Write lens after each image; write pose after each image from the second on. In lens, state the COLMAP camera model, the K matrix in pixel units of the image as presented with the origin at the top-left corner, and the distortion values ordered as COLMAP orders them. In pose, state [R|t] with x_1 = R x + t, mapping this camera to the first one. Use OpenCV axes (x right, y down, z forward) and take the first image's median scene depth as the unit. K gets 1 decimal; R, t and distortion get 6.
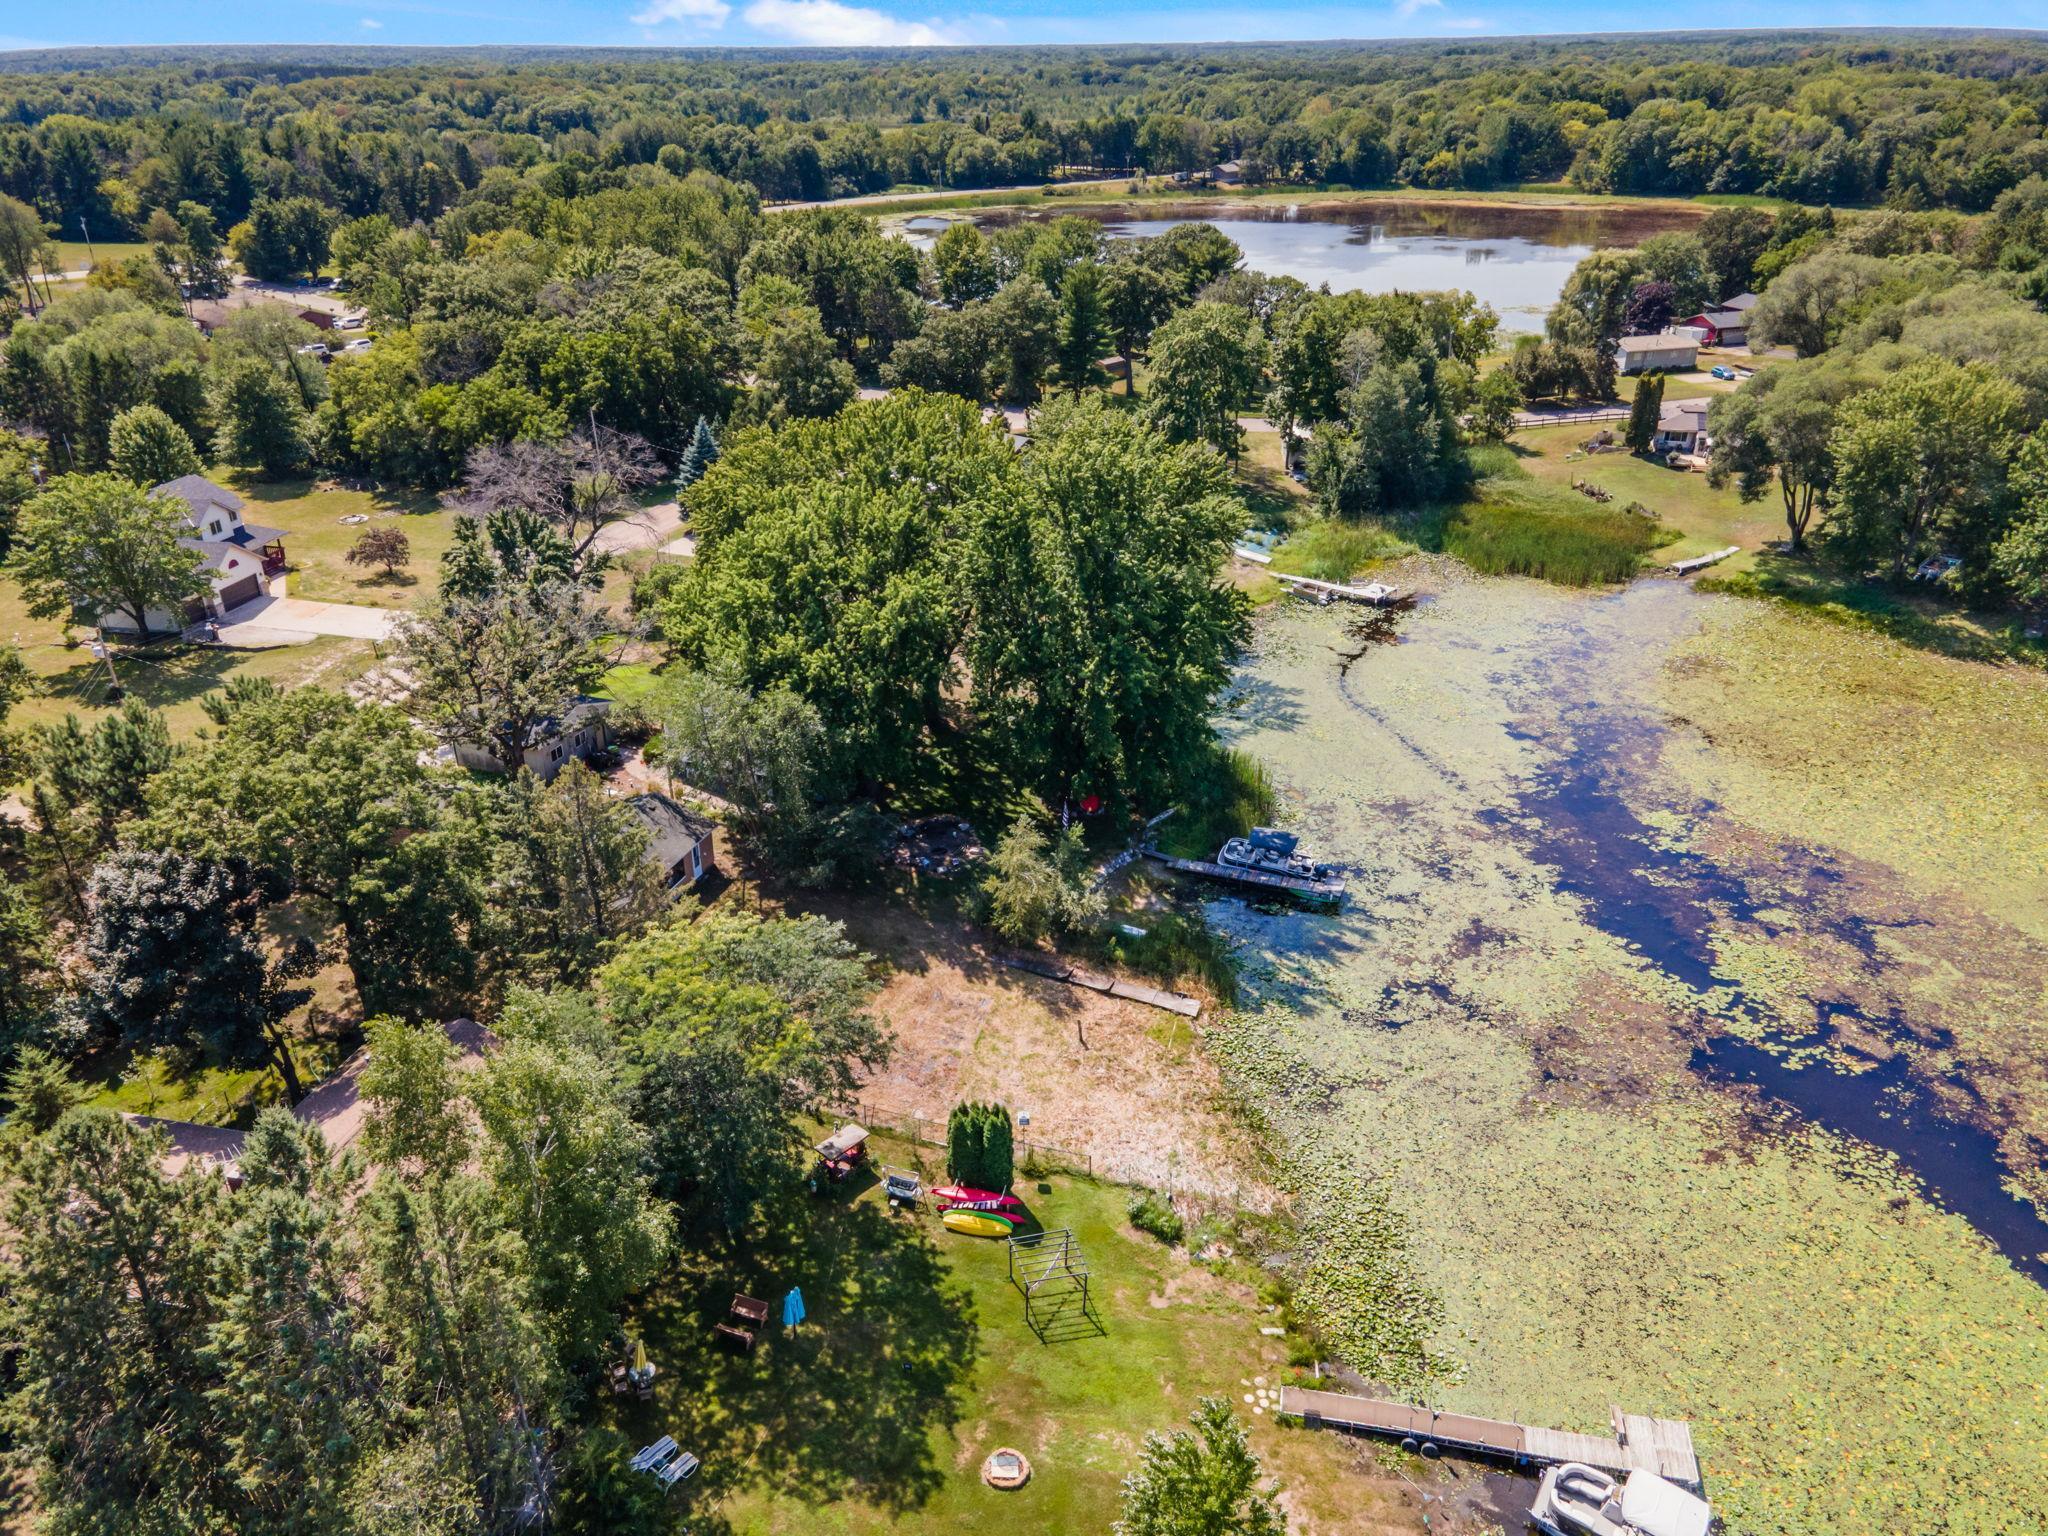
lens RADIAL K [[1501.0, 0, 1018.1], [0, 1501.0, 762.8], [0, 0, 1]] dist [0.010675, 0.055474]
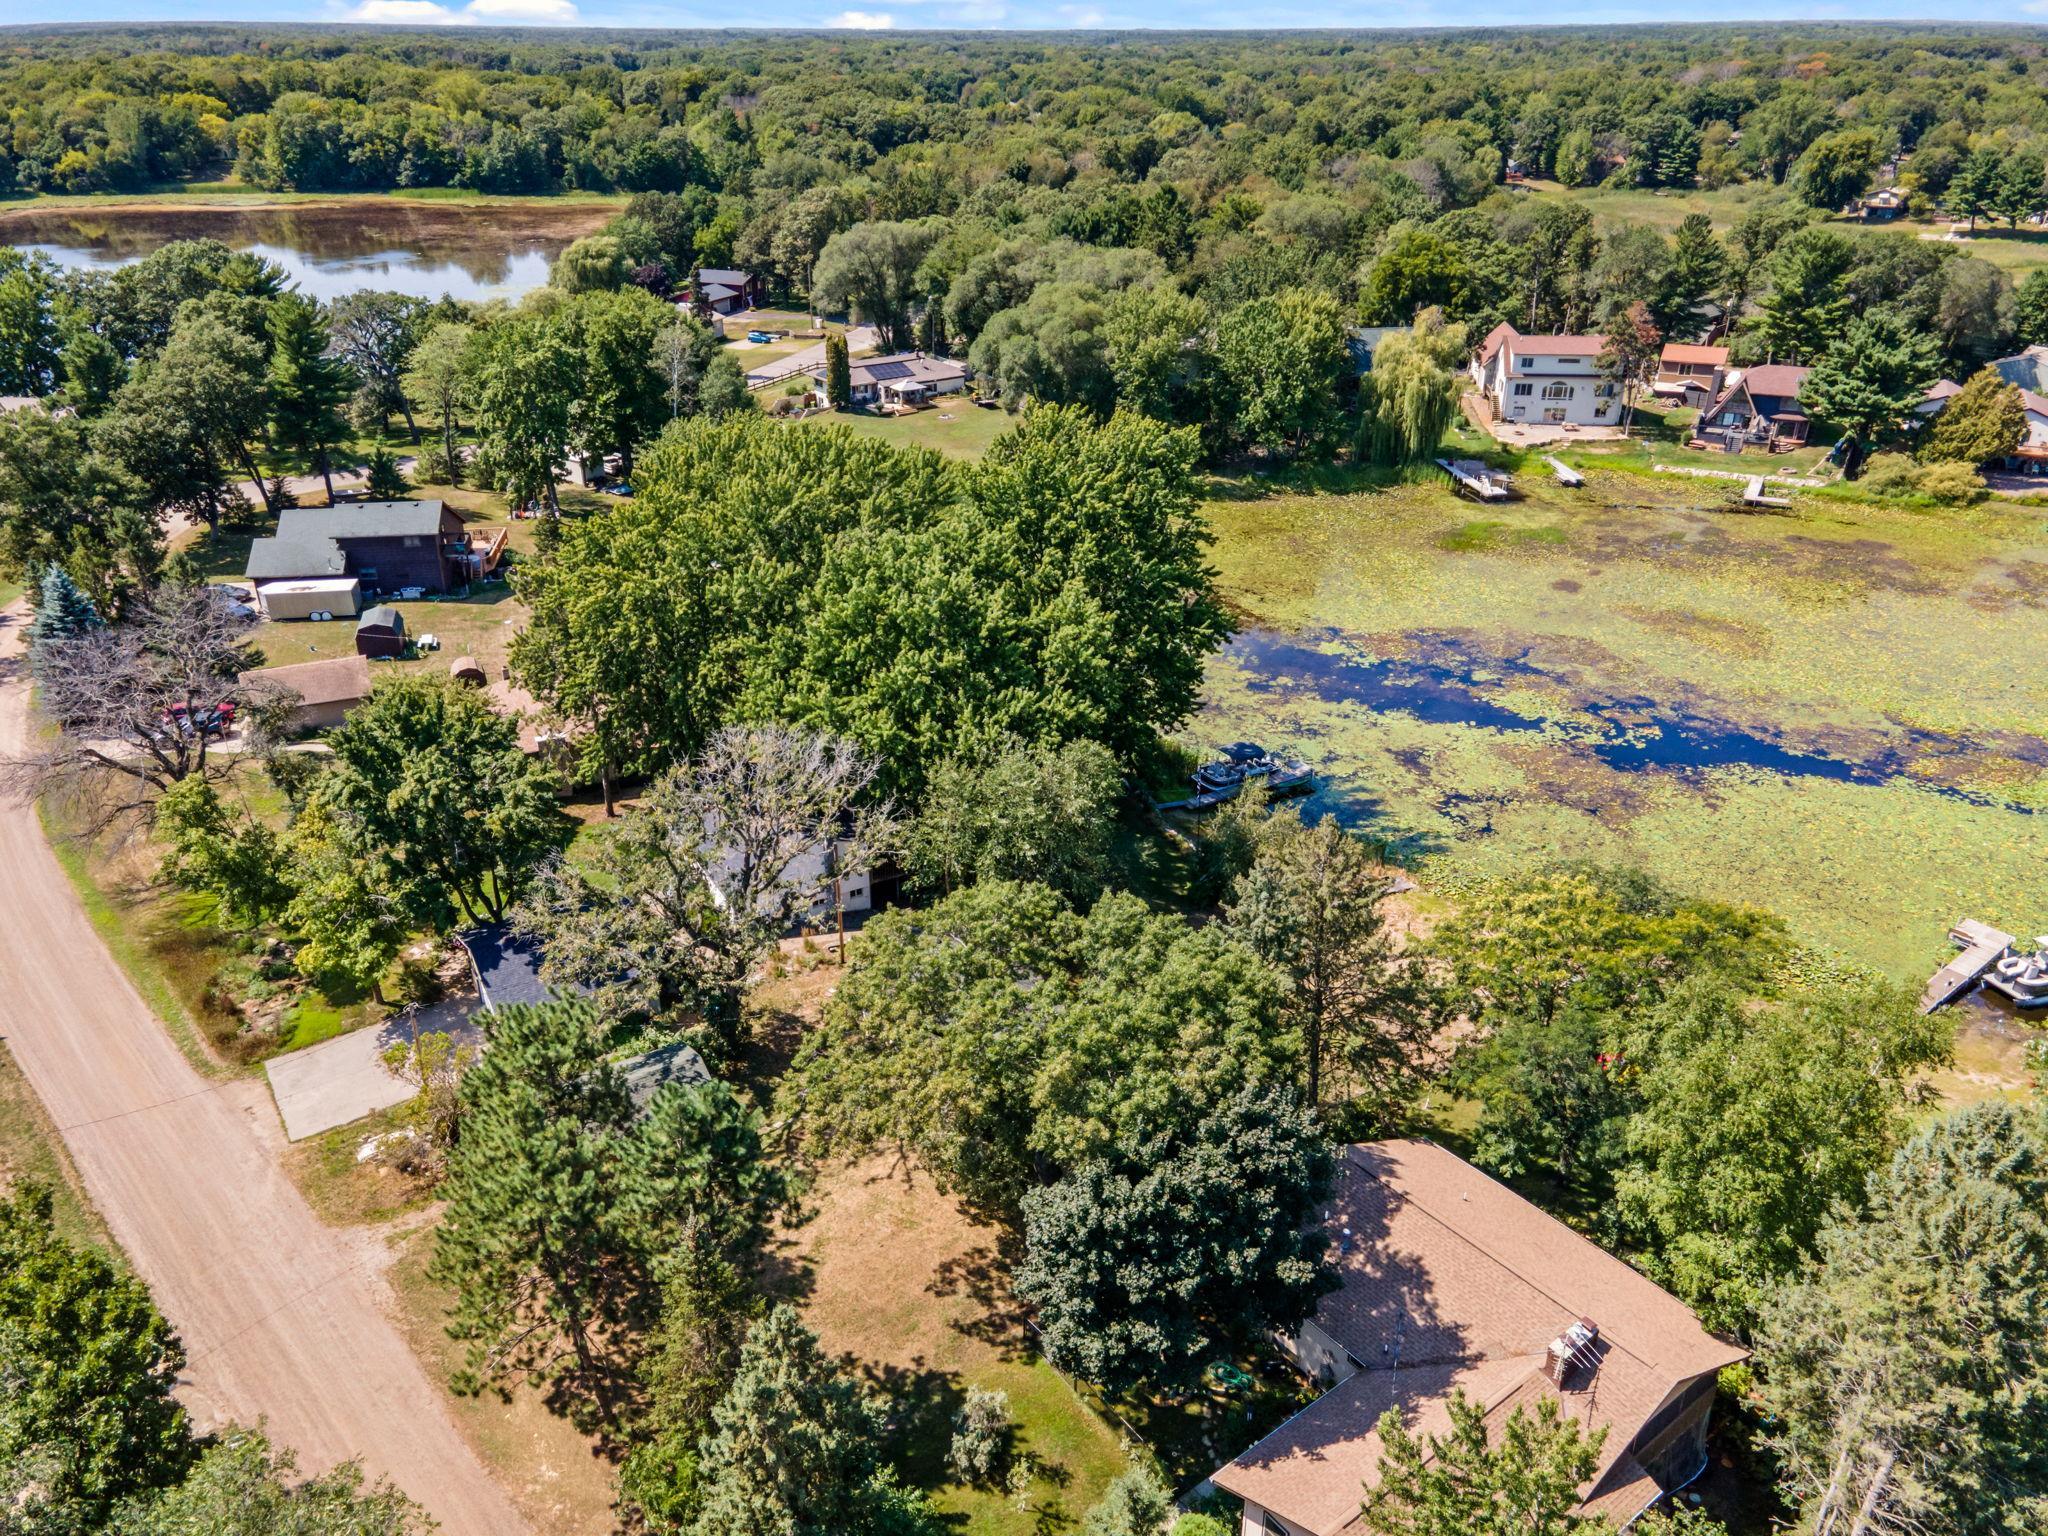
lens RADIAL K [[1515.2, 0, 1024.0], [0, 1515.2, 768.0], [0, 0, 1]] dist [0.008117, 0.052218]
pose [[0.622545, -0.336122, 0.706725, -0.792706], [0.334890, 0.930624, 0.147609, -0.170467], [-0.707309, 0.144782, 0.691919, 0.380476]]
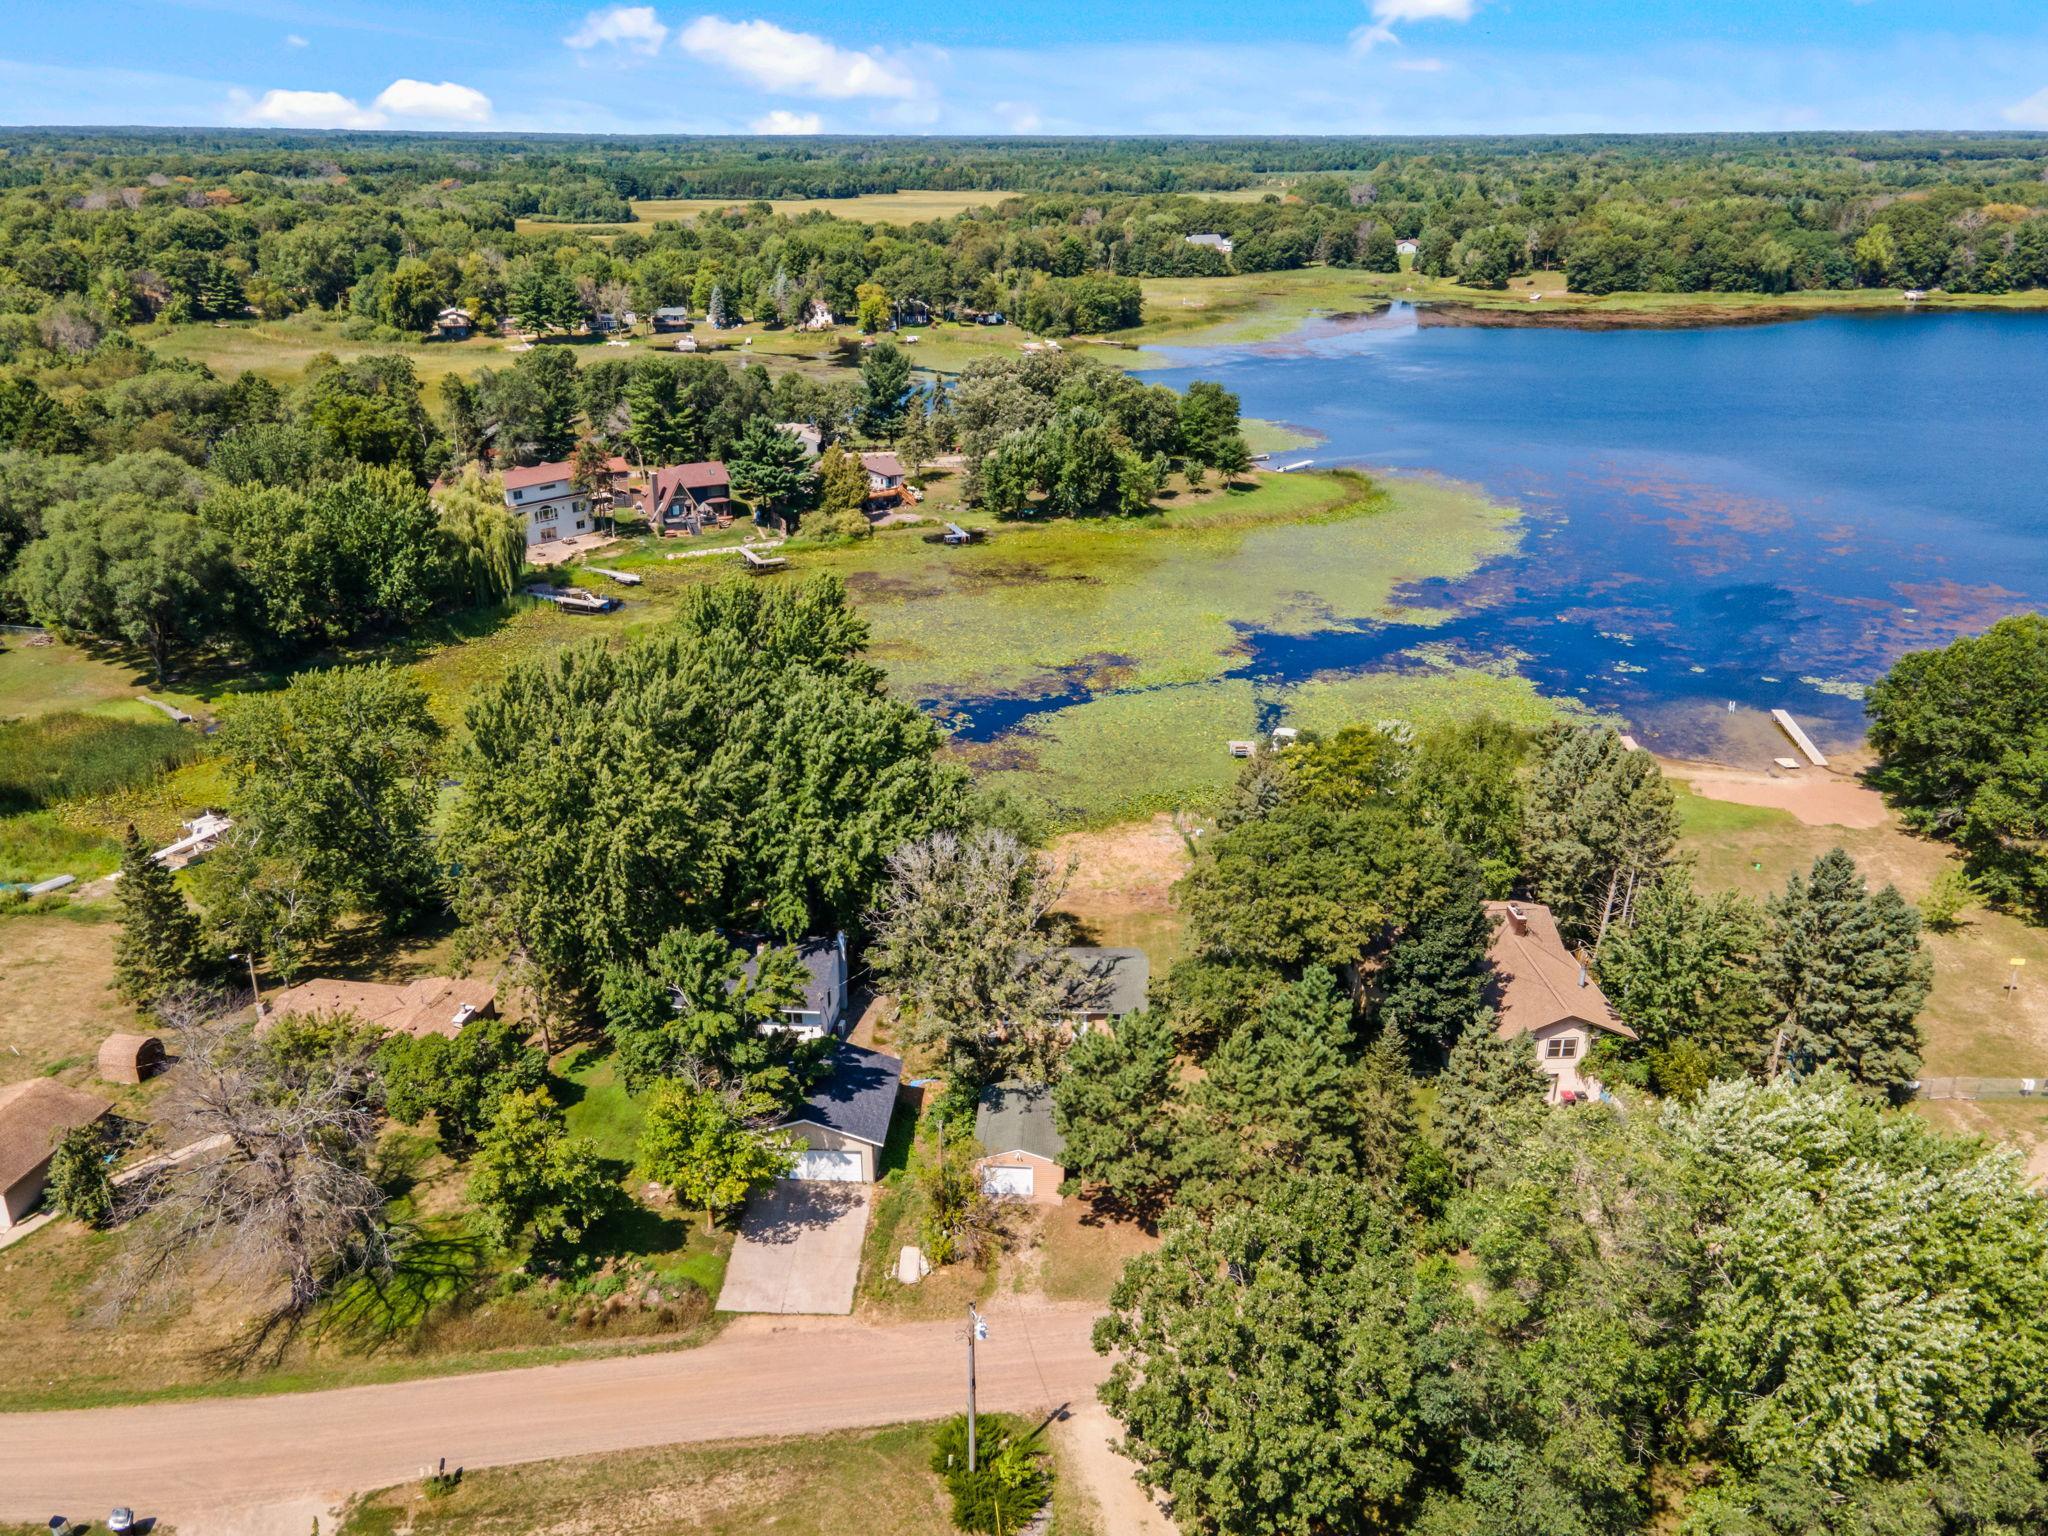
lens RADIAL K [[1523.6, 0, 993.0], [0, 1523.6, 763.2], [0, 0, 1]] dist [0.099343, -0.096952]
pose [[-0.280337, -0.355403, 0.891684, -1.234329], [0.420271, 0.789721, 0.446892, -0.609220], [-0.863008, 0.500030, -0.072022, 1.038550]]
